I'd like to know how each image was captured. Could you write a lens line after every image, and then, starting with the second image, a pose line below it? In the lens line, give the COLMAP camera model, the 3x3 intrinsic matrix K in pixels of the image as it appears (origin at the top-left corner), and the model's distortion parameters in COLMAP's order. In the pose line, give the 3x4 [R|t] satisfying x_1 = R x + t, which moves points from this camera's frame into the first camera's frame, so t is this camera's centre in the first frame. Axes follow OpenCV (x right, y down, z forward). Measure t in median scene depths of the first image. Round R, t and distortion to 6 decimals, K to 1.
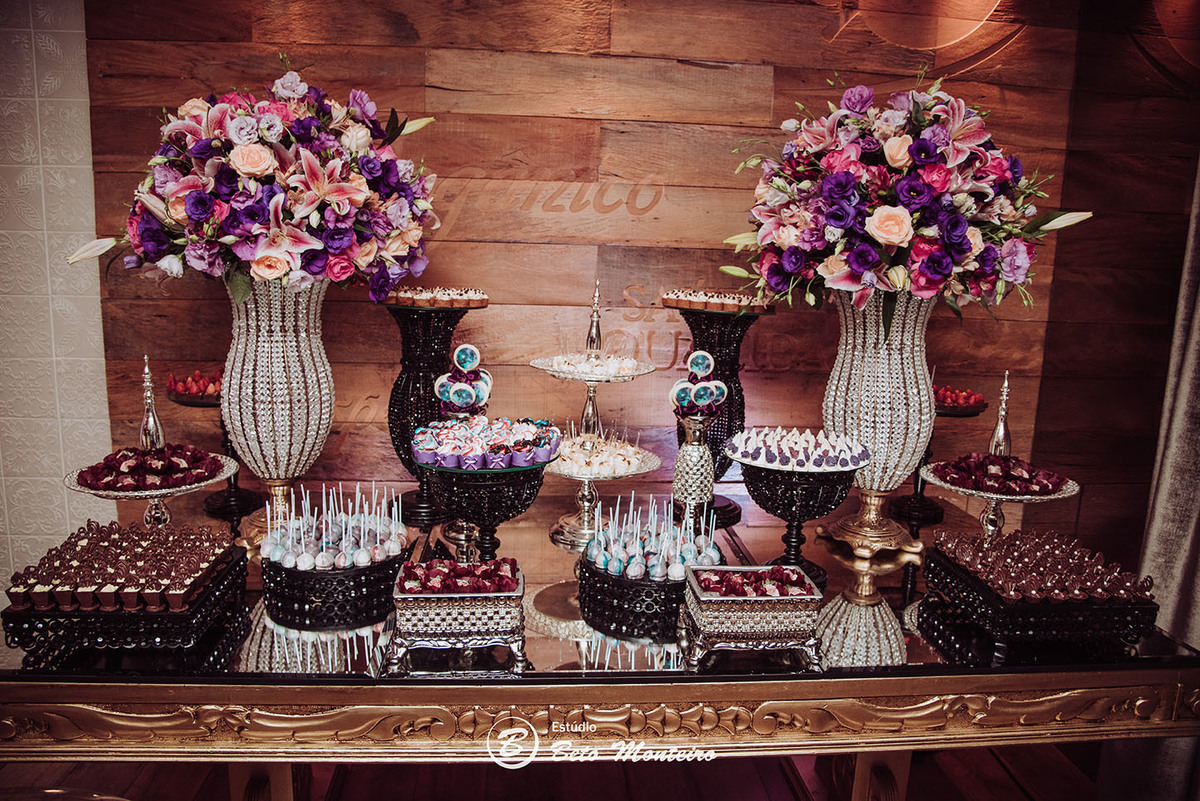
lens RADIAL K [[820.5, 0, 596.1], [0, 820.5, 399.2], [0, 0, 1]] dist [-0.087322, 0.026379]
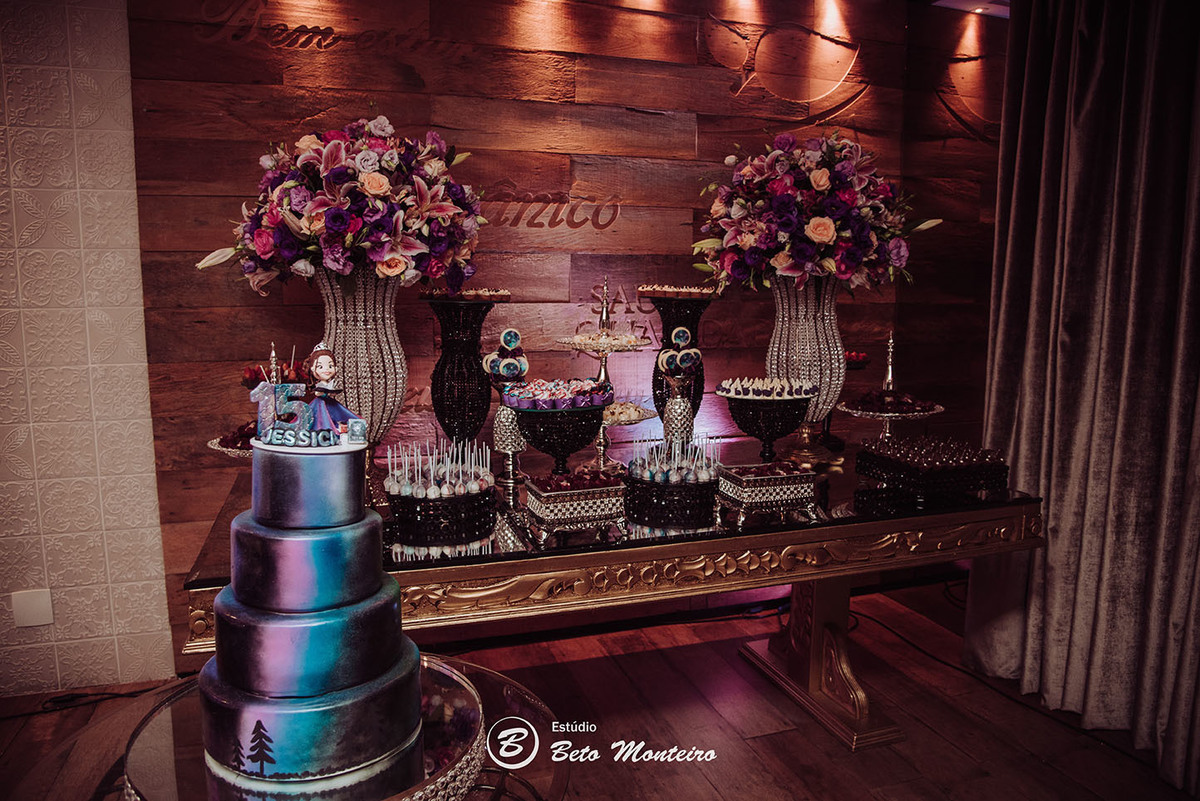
lens RADIAL K [[820.5, 0, 598.5], [0, 820.5, 398.4], [0, 0, 1]] dist [-0.087322, 0.026379]
pose [[0.971865, -0.058967, 0.228036, -0.277024], [0.065826, 0.997575, -0.022585, 0.069299], [-0.226152, 0.036960, 0.973391, -0.237807]]
